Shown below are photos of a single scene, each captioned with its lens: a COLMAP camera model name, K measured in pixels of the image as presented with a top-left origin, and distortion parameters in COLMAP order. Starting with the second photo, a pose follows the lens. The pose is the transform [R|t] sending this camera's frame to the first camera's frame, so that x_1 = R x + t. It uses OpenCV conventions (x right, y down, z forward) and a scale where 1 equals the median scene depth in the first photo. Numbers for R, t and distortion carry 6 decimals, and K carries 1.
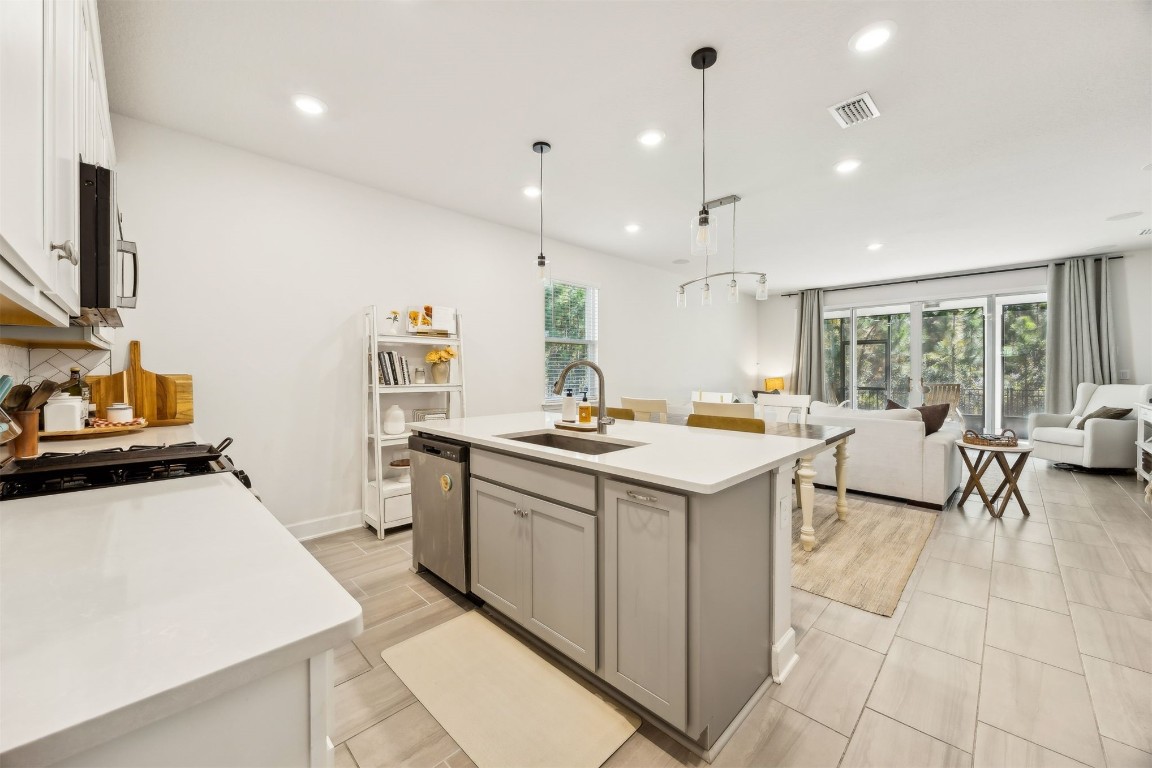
lens RADIAL K [[435.7, 0, 576.6], [0, 435.7, 380.0], [0, 0, 1]] dist [-0.007655, 0.000092]
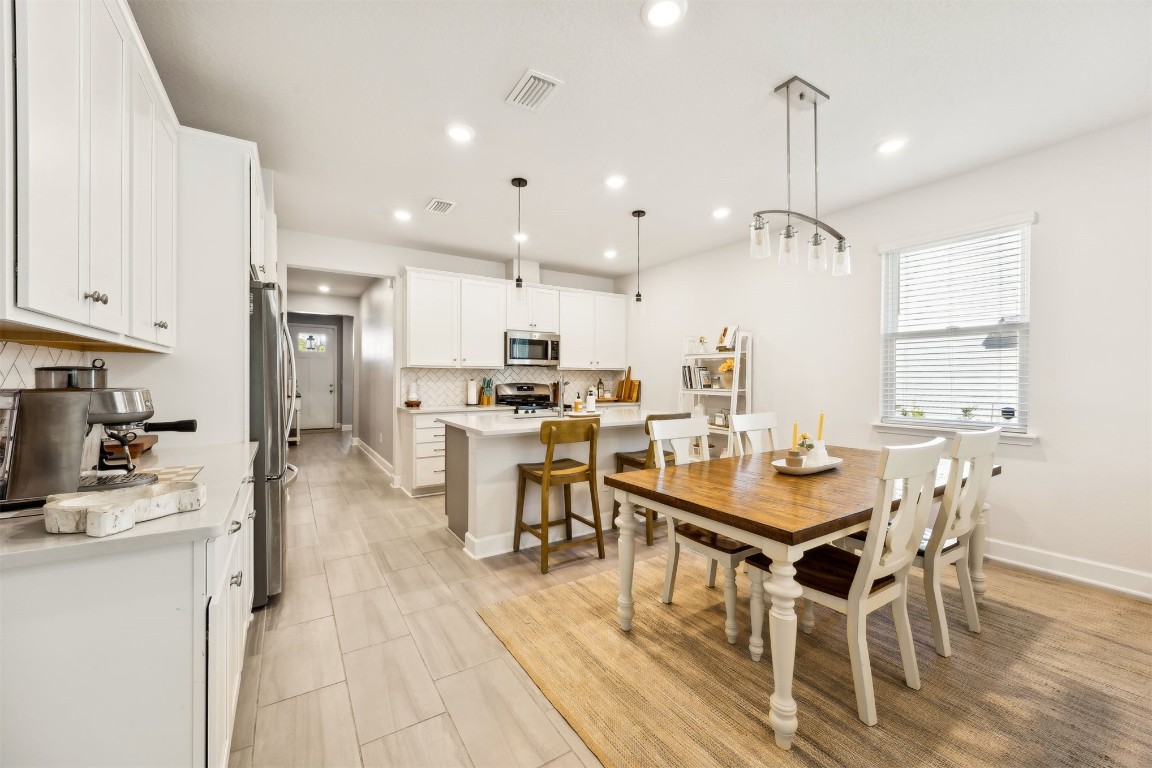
lens RADIAL K [[450.5, 0, 576.0], [0, 450.5, 384.0], [0, 0, 1]] dist [0.002012, -0.000030]
pose [[-0.218835, 0.015419, -0.975640, 1.340964], [-0.018409, 0.999632, 0.019927, -0.030188], [0.975588, 0.022321, -0.218471, 1.127326]]
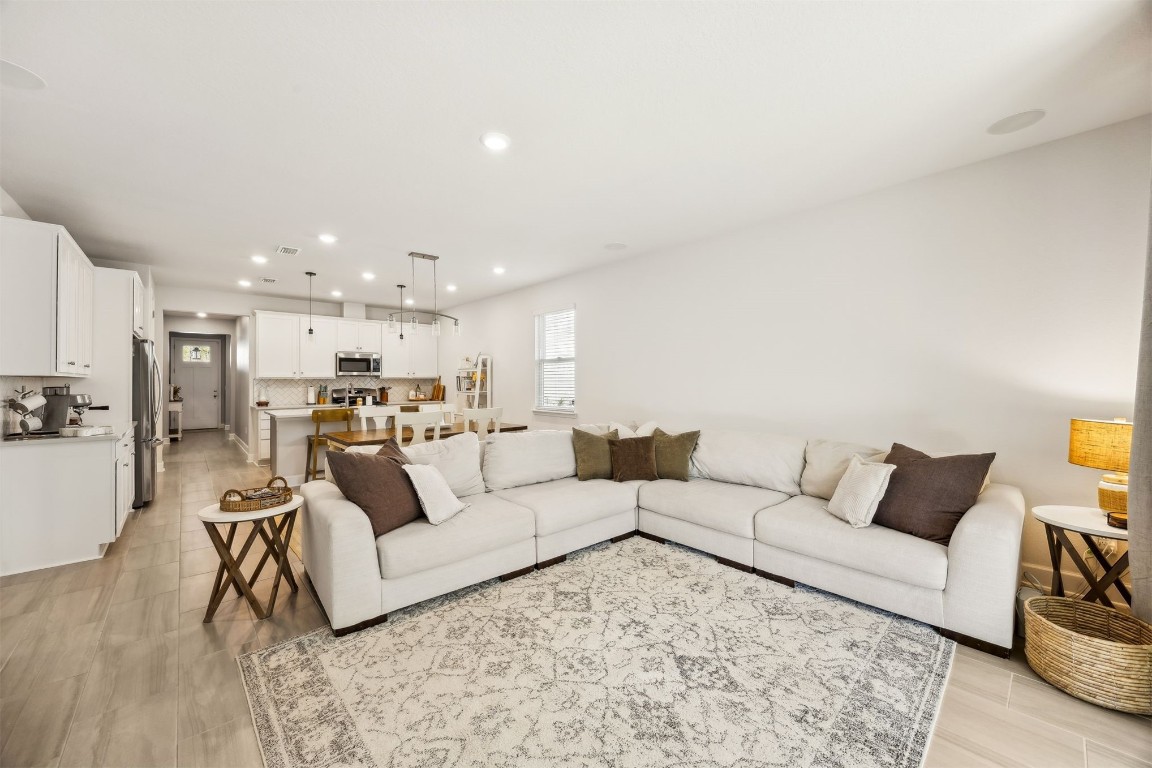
lens RADIAL K [[435.7, 0, 576.6], [0, 435.7, 380.0], [0, 0, 1]] dist [-0.007655, 0.000092]
pose [[-0.051851, 0.002344, -0.998652, 2.129847], [-0.011832, 0.999926, 0.002961, -0.068760], [0.998585, 0.011970, -0.051820, 2.032824]]
